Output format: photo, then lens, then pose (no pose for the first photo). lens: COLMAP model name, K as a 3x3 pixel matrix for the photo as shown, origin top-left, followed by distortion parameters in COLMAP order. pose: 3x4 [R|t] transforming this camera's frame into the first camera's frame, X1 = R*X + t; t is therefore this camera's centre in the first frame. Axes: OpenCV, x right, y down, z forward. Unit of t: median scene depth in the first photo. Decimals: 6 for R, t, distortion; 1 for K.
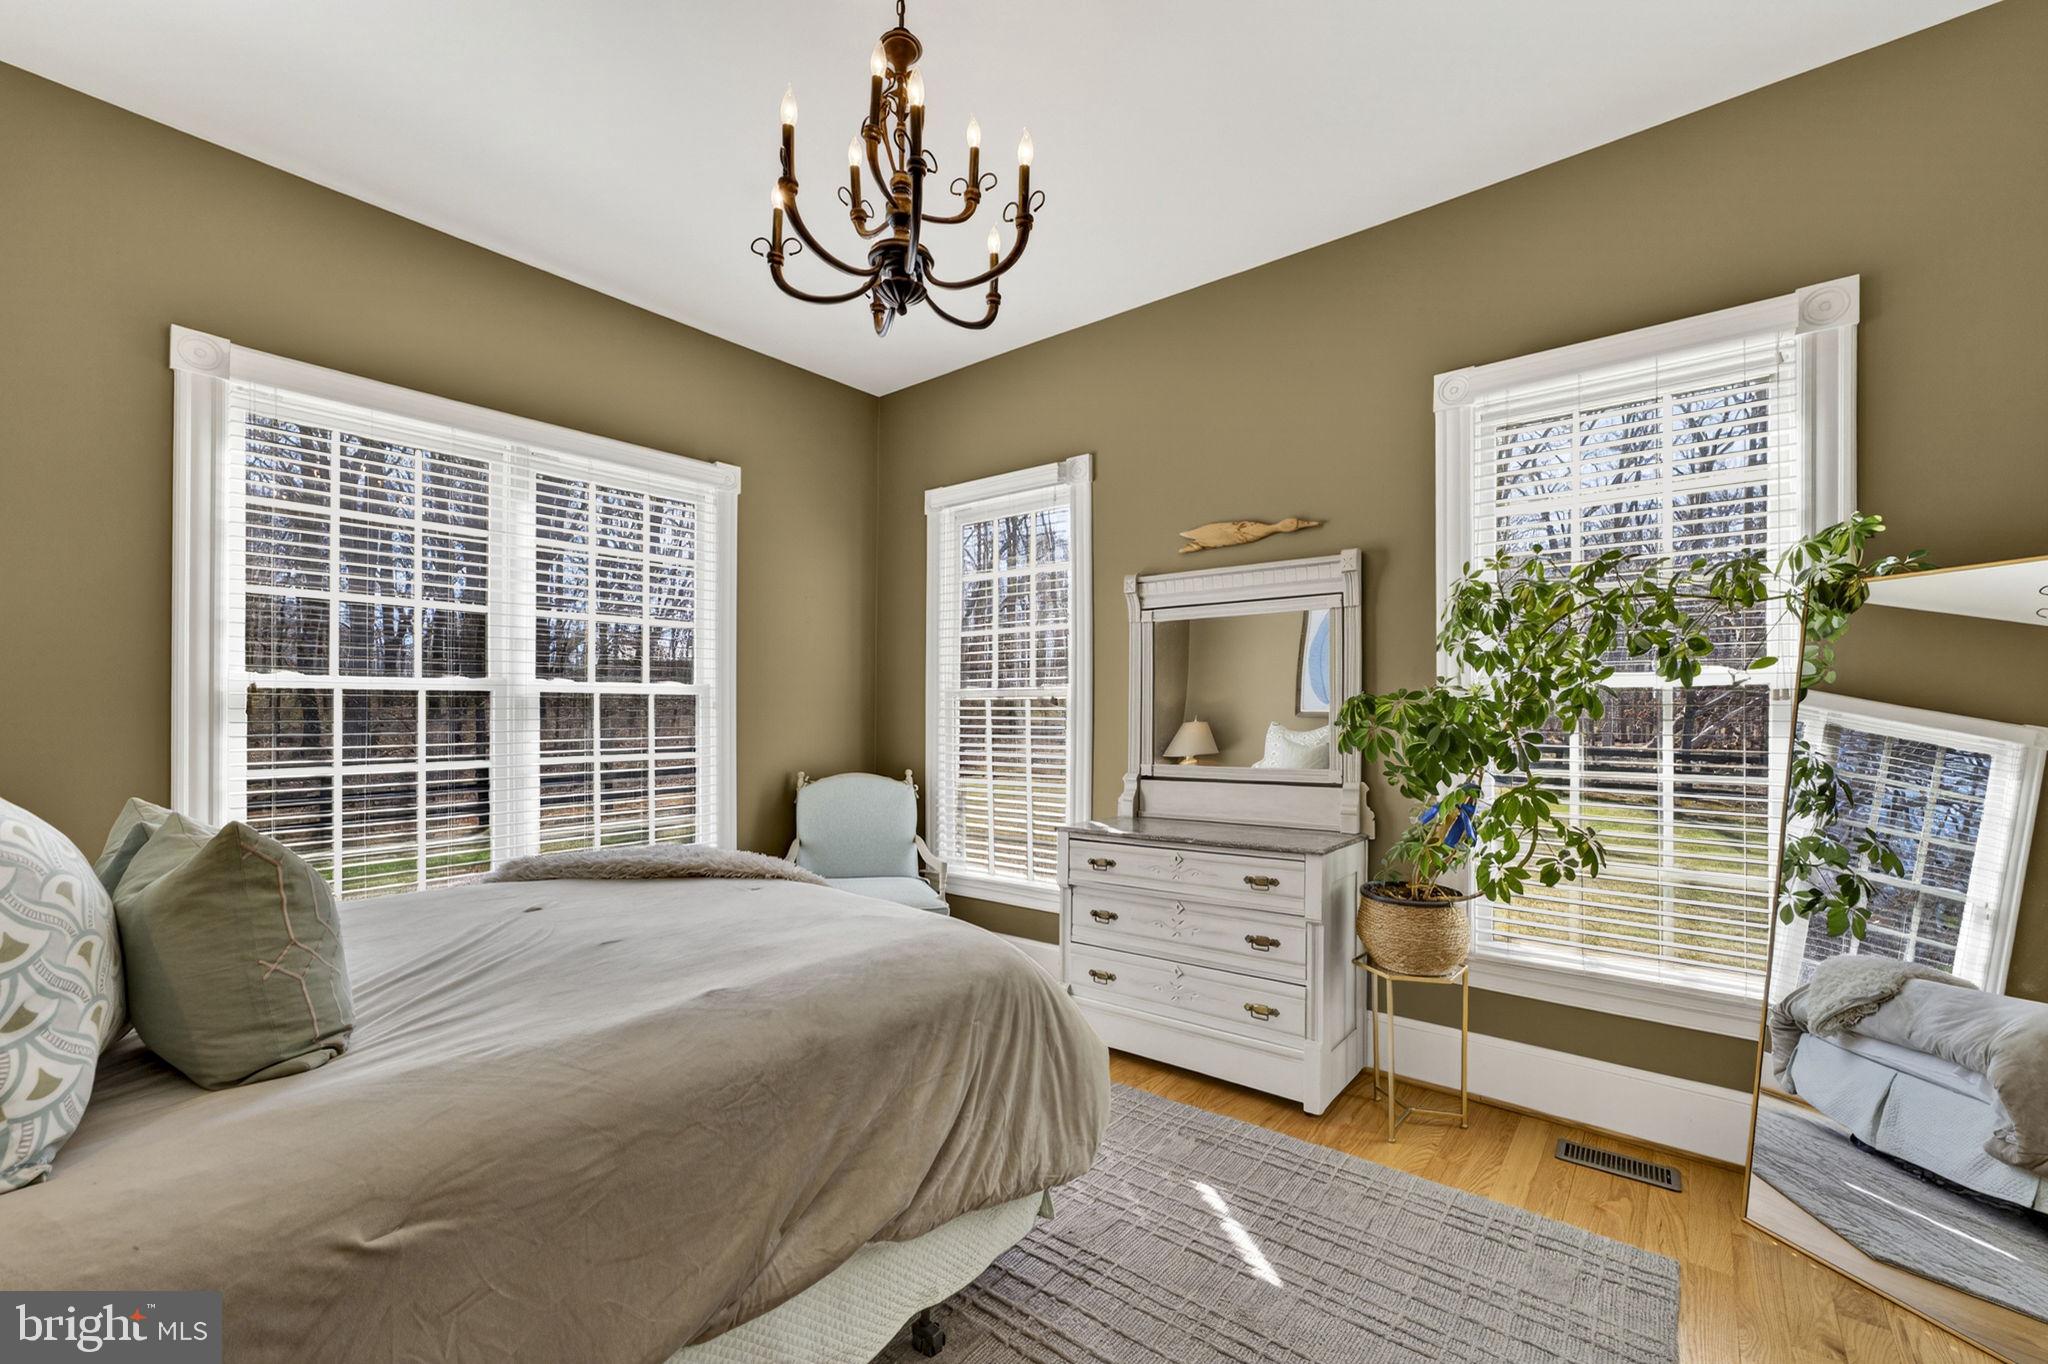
lens RADIAL K [[843.3, 0, 1015.1], [0, 843.3, 706.8], [0, 0, 1]] dist [0.002682, 0.000483]
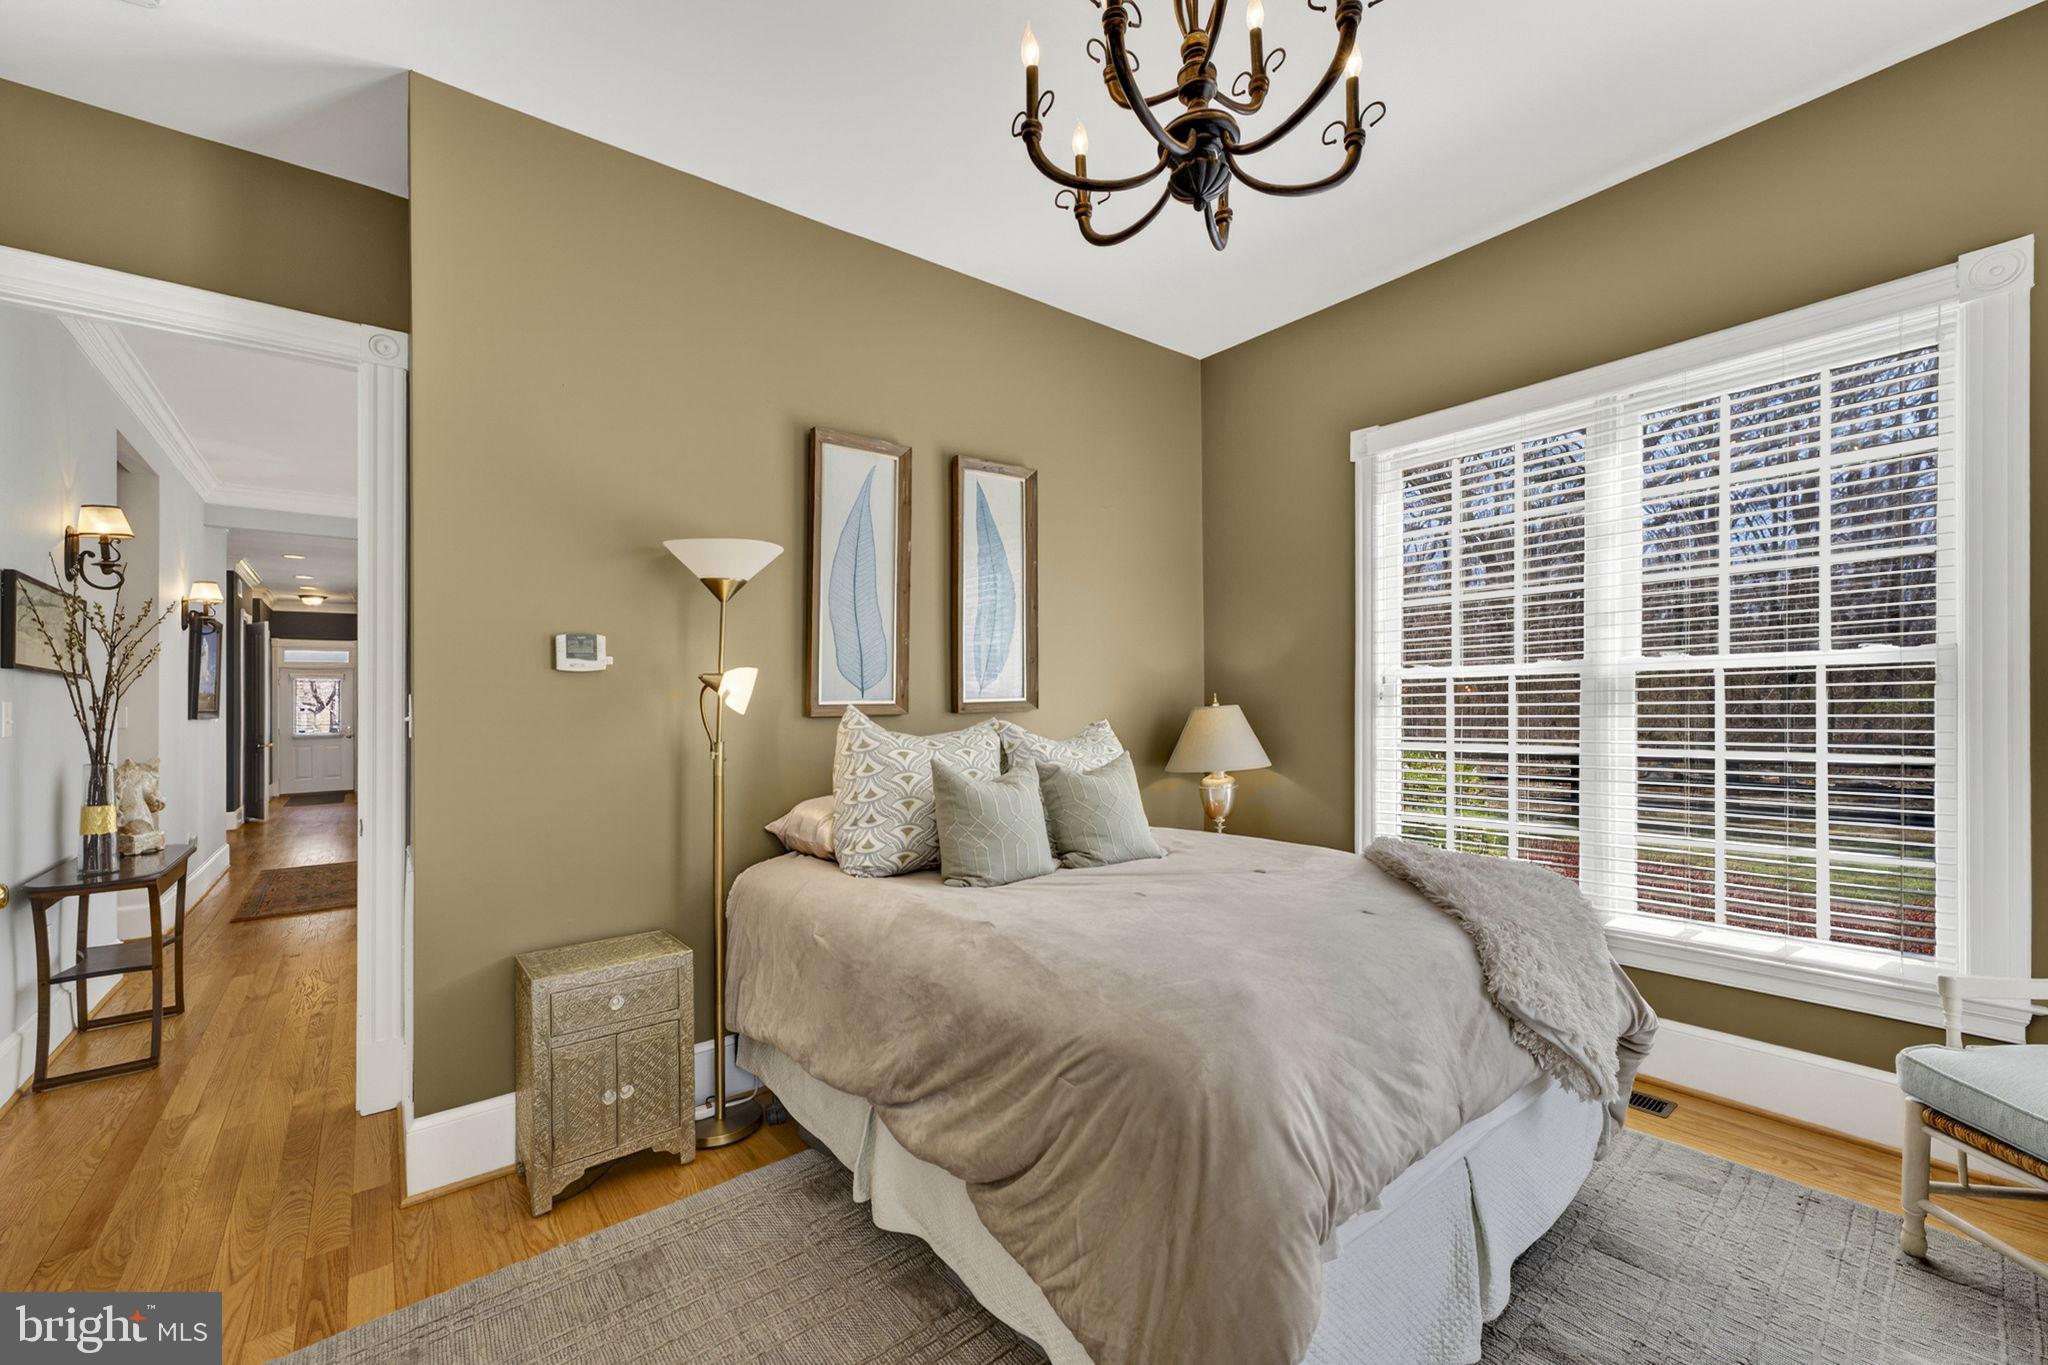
lens RADIAL K [[843.3, 0, 1015.1], [0, 843.3, 707.3], [0, 0, 1]] dist [0.002682, 0.000483]
pose [[-0.202352, 0.002185, -0.979310, 0.395494], [0.027529, 0.999615, -0.003458, 0.003898], [0.978926, -0.027659, -0.202334, 0.543863]]
